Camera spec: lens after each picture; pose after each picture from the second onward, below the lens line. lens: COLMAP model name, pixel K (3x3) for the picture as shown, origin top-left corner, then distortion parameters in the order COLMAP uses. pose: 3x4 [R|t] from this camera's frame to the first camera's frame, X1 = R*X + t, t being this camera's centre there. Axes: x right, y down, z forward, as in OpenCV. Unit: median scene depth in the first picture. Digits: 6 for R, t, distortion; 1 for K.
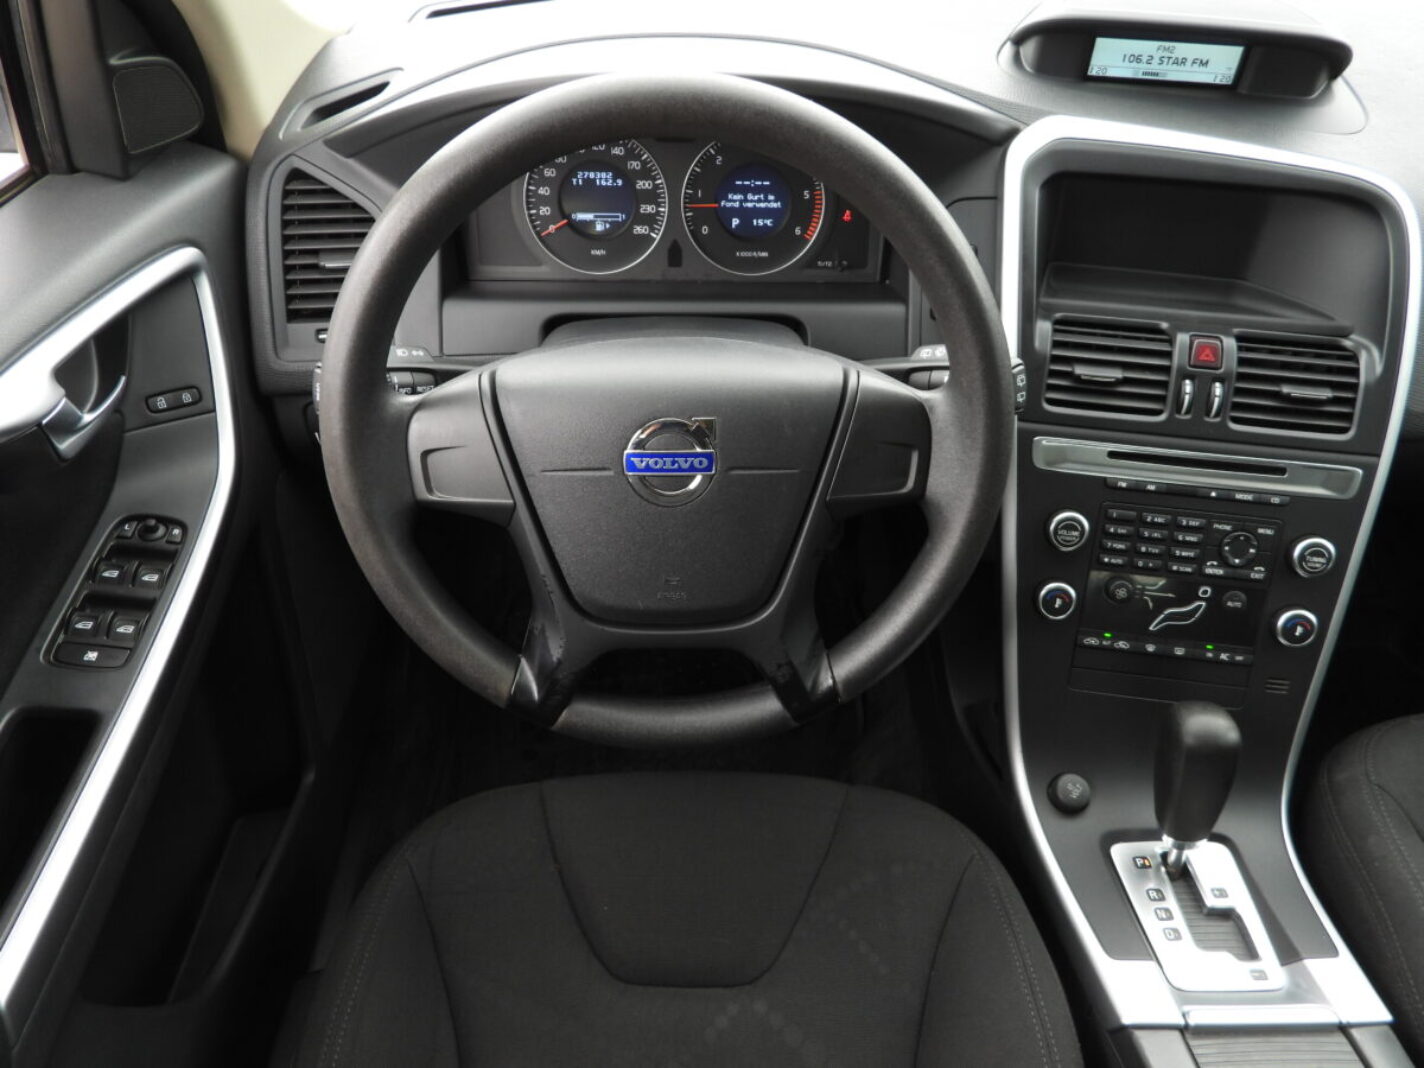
lens RADIAL K [[1018.2, 0, 706.9], [0, 1018.2, 535.9], [0, 0, 1]] dist [-0.017961, 0.006308]
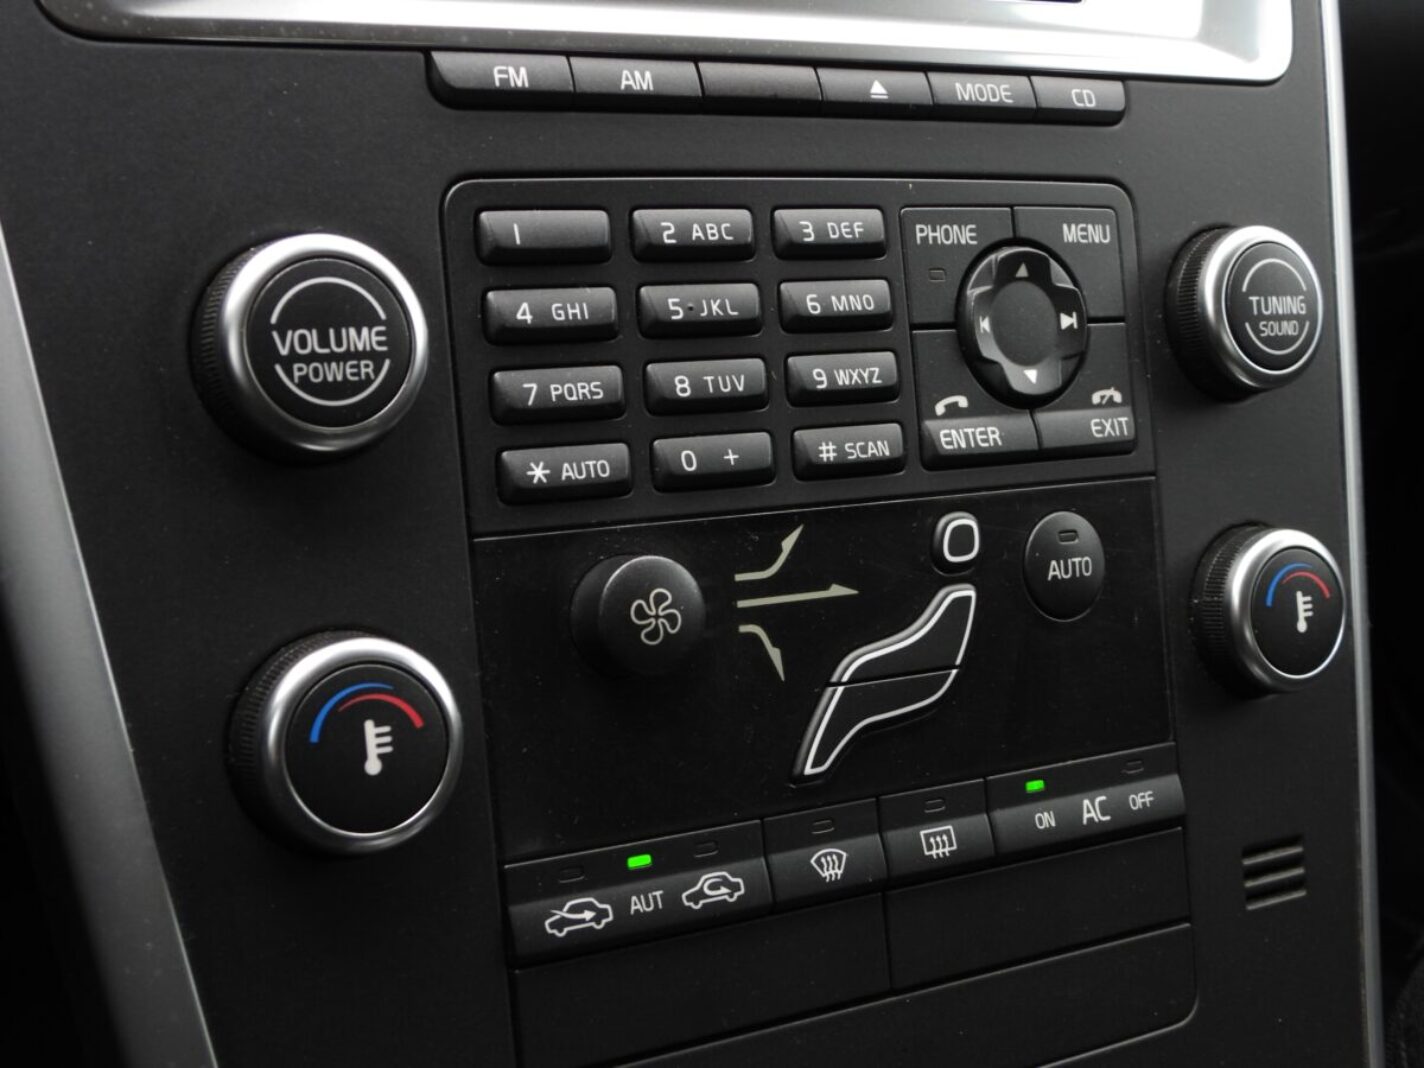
lens RADIAL K [[1882.9, 0, 709.5], [0, 1882.9, 522.9], [0, 0, 1]] dist [-0.023394, 0.000000]
pose [[0.786889, -0.158992, 0.596261, 0.206605], [0.295994, 0.945078, -0.138621, 0.093927], [-0.541473, 0.285569, 0.790732, 0.713058]]
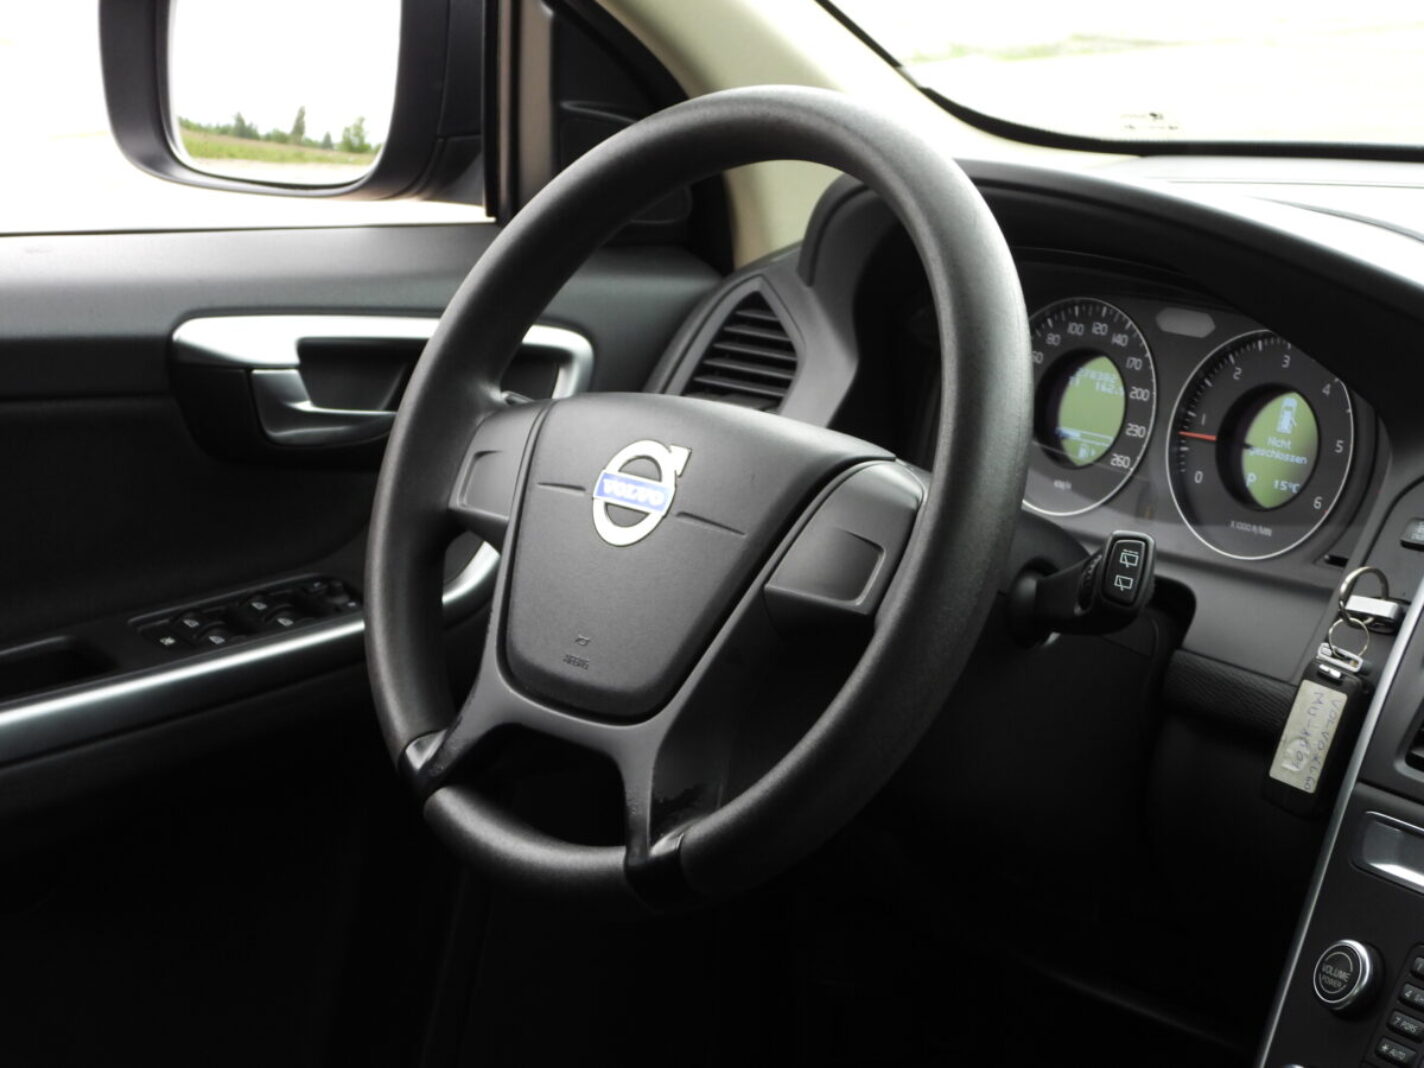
lens RADIAL K [[3377.4, 0, 719.4], [0, 3377.4, 530.7], [0, 0, 1]] dist [-0.059957, 0.000000]
pose [[0.647822, 0.160393, -0.744715, 1.454603], [-0.514818, 0.812740, -0.272793, 0.469257], [0.561505, 0.560115, 0.609084, -0.419565]]
